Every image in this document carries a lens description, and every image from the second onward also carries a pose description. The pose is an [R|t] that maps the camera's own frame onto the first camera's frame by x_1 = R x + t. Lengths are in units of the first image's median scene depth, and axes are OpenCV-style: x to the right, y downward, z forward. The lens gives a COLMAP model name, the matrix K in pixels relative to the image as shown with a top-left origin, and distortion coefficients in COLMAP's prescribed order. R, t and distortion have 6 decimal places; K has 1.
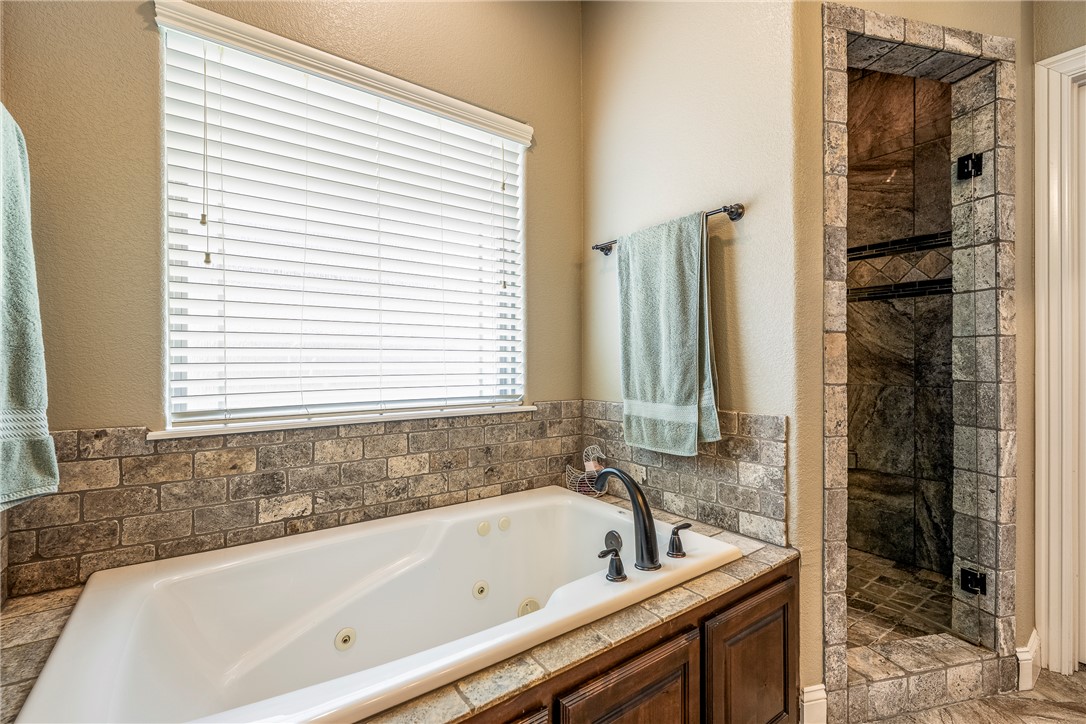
lens RADIAL K [[473.0, 0, 540.7], [0, 473.0, 362.6], [0, 0, 1]] dist [0.000202, -0.000382]
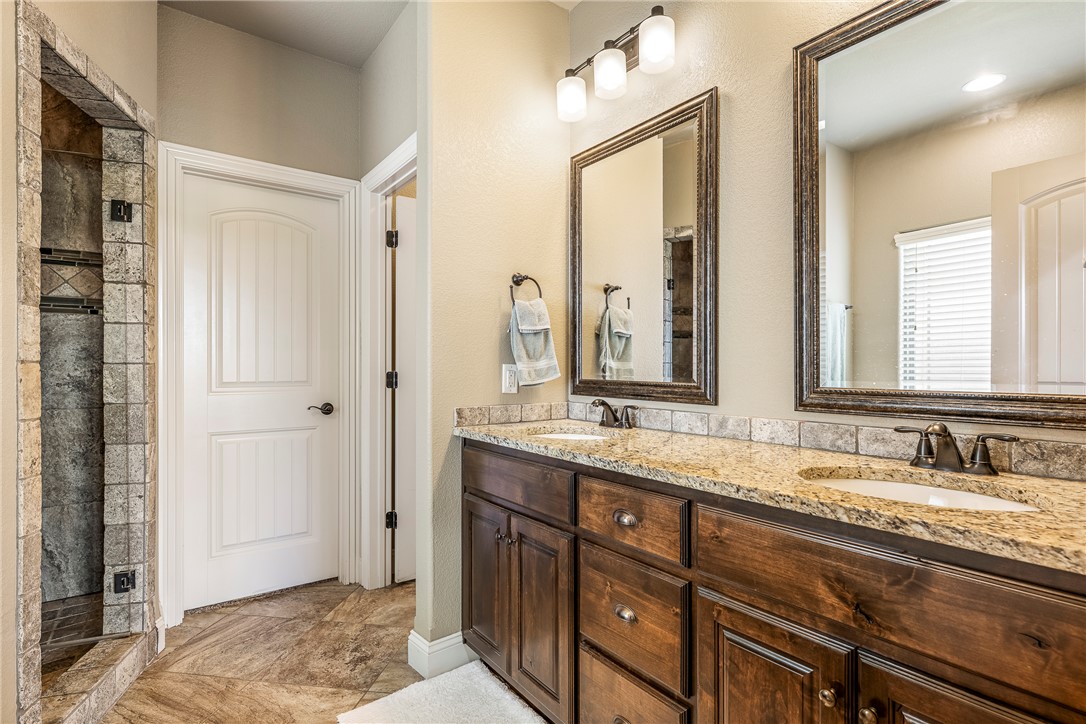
lens RADIAL K [[520.4, 0, 545.6], [0, 520.4, 368.9], [0, 0, 1]] dist [0.002319, 0.000277]
pose [[-0.023722, -0.003281, 0.999713, -0.352368], [-0.000476, 0.999995, 0.003271, -0.048159], [-0.999718, -0.000399, -0.023723, 0.030014]]
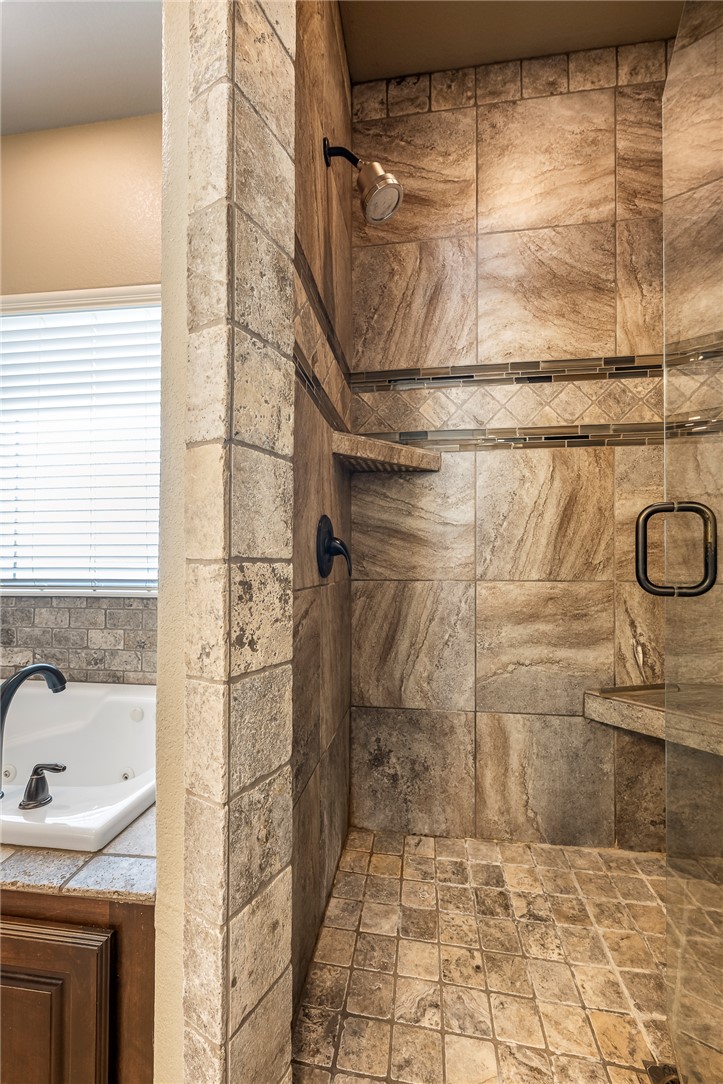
lens RADIAL K [[443.2, 0, 364.6], [0, 443.2, 557.1], [0, 0, 1]] dist [-0.000794, 0.000248]
pose [[0.724951, -0.006193, -0.688773, 0.894532], [-0.000976, 0.999949, -0.010018, 0.040908], [0.688800, 0.007935, 0.724908, 0.704789]]
